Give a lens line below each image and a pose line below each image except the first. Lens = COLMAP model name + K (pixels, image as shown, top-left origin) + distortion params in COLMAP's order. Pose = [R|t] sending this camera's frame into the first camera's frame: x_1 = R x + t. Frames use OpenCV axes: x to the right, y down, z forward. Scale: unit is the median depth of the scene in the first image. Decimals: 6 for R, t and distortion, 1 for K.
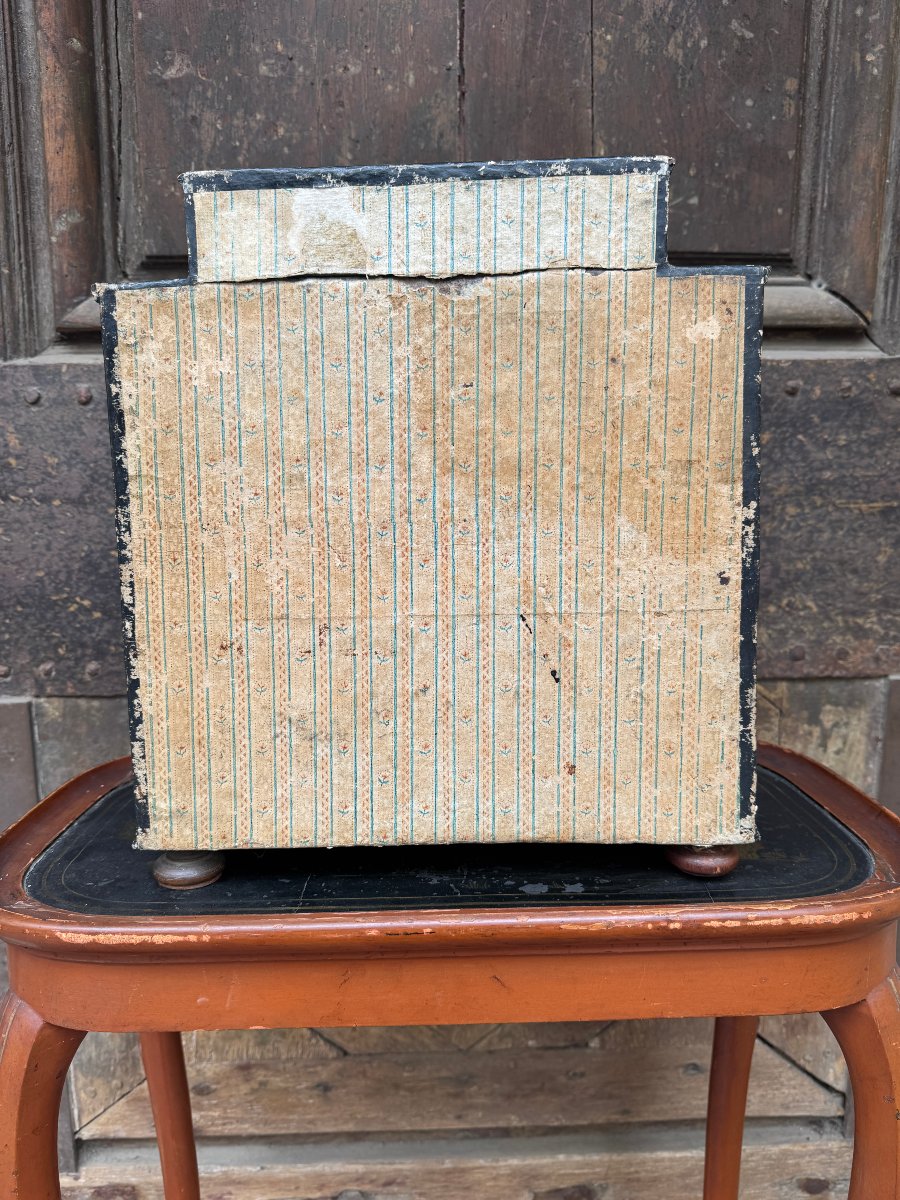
lens RADIAL K [[870.8, 0, 445.4], [0, 870.8, 601.7], [0, 0, 1]] dist [-0.000612, -0.014244]
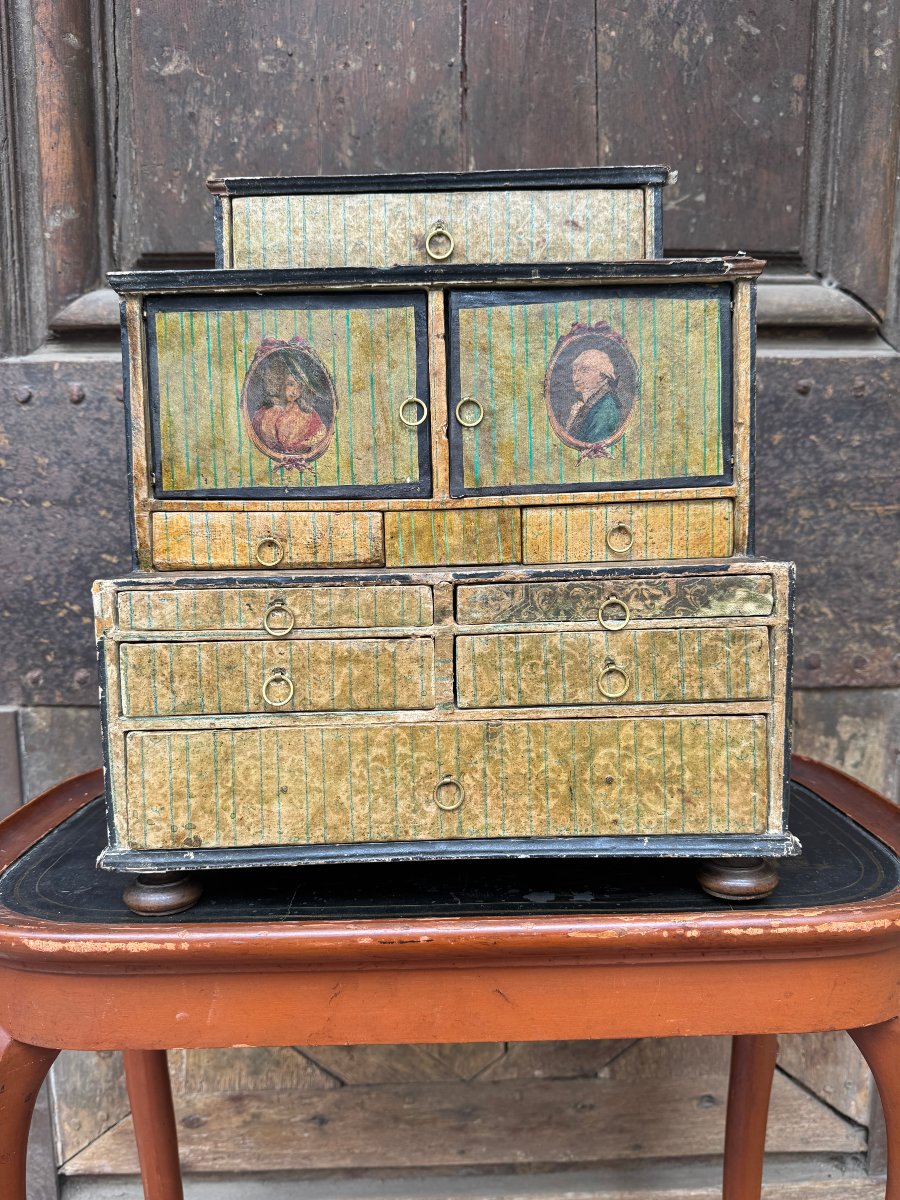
lens RADIAL K [[870.8, 0, 448.3], [0, 870.8, 603.4], [0, 0, 1]] dist [-0.000612, -0.014244]
pose [[0.999996, 0.000127, -0.002857, 0.004021], [-0.000222, 0.999436, -0.033585, 0.029347], [0.002851, 0.033585, 0.999432, 0.035395]]
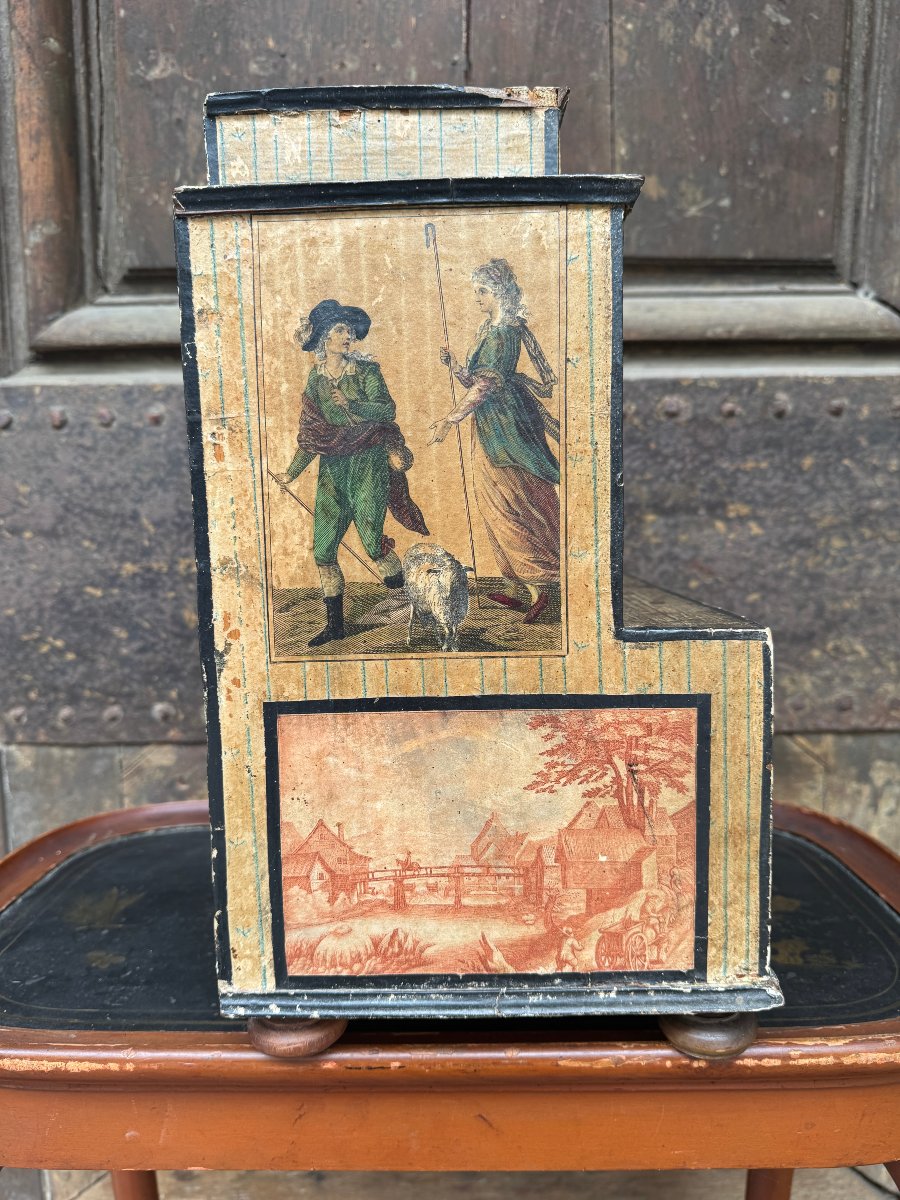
lens RADIAL K [[870.8, 0, 448.6], [0, 870.8, 603.8], [0, 0, 1]] dist [-0.000612, -0.014244]
pose [[0.999349, 0.003281, -0.035927, 0.032176], [-0.004203, 0.999663, -0.025613, -0.018887], [0.035831, 0.025748, 0.999026, 0.096173]]
